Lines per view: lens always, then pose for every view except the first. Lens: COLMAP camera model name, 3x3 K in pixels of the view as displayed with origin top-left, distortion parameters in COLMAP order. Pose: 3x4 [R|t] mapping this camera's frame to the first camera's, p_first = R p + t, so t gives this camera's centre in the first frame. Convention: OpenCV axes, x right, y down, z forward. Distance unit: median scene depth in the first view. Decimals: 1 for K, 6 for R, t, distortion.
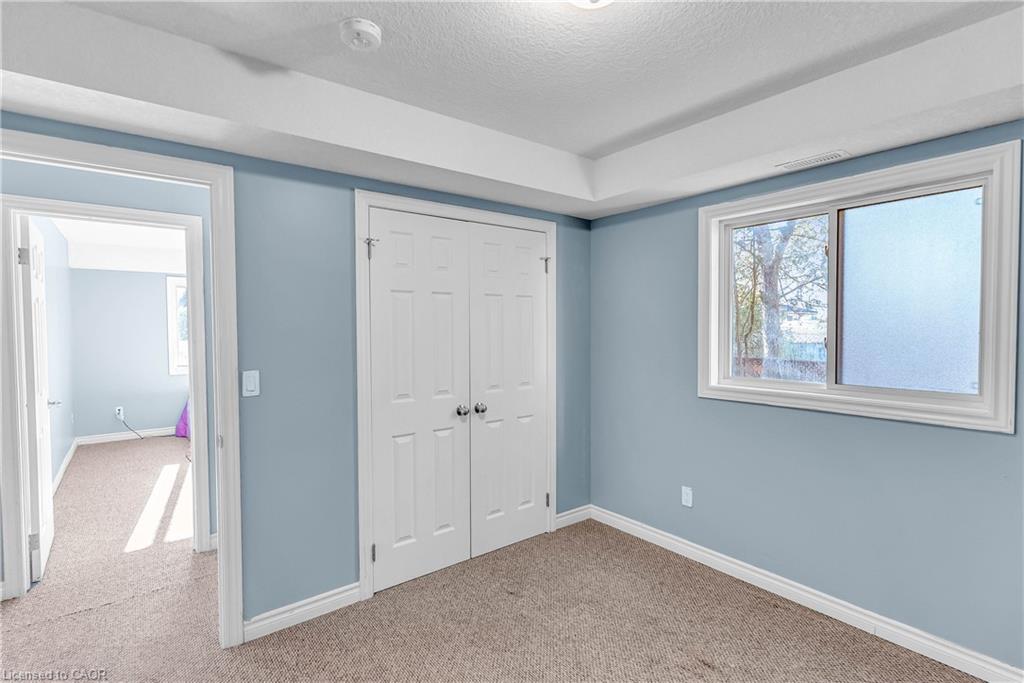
lens RADIAL K [[490.5, 0, 512.0], [0, 490.5, 341.5], [0, 0, 1]] dist [0.017676, 0.000046]
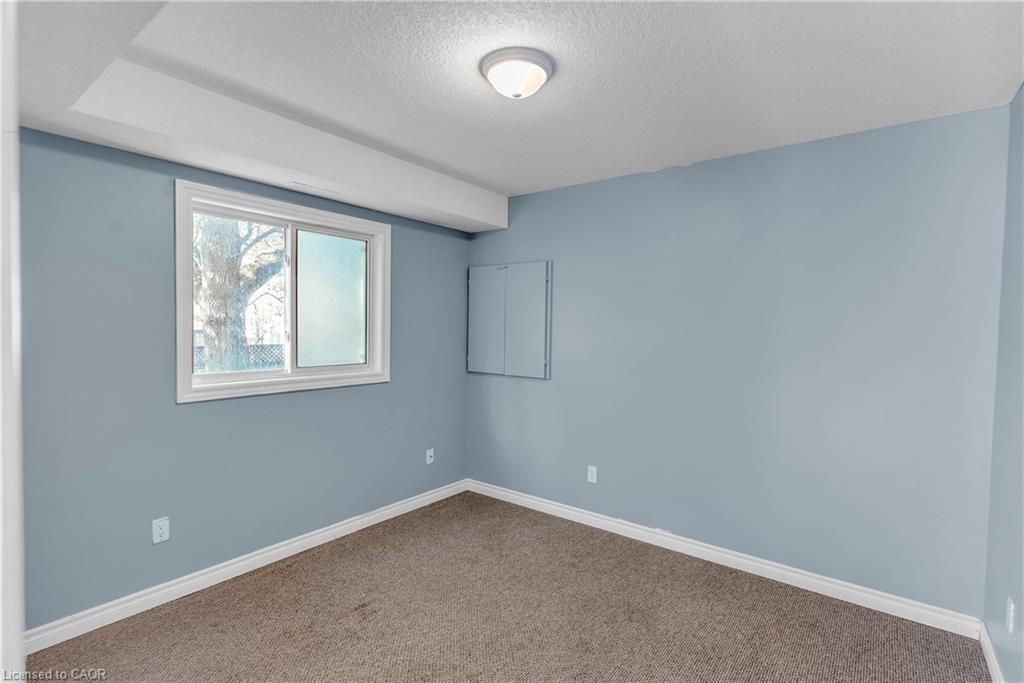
lens RADIAL K [[490.5, 0, 512.0], [0, 490.5, 341.5], [0, 0, 1]] dist [0.017676, 0.000046]
pose [[-0.254256, -0.027017, 0.966760, -0.705046], [0.023760, 0.999134, 0.034170, -0.010260], [-0.966845, 0.031659, -0.253394, 0.799500]]
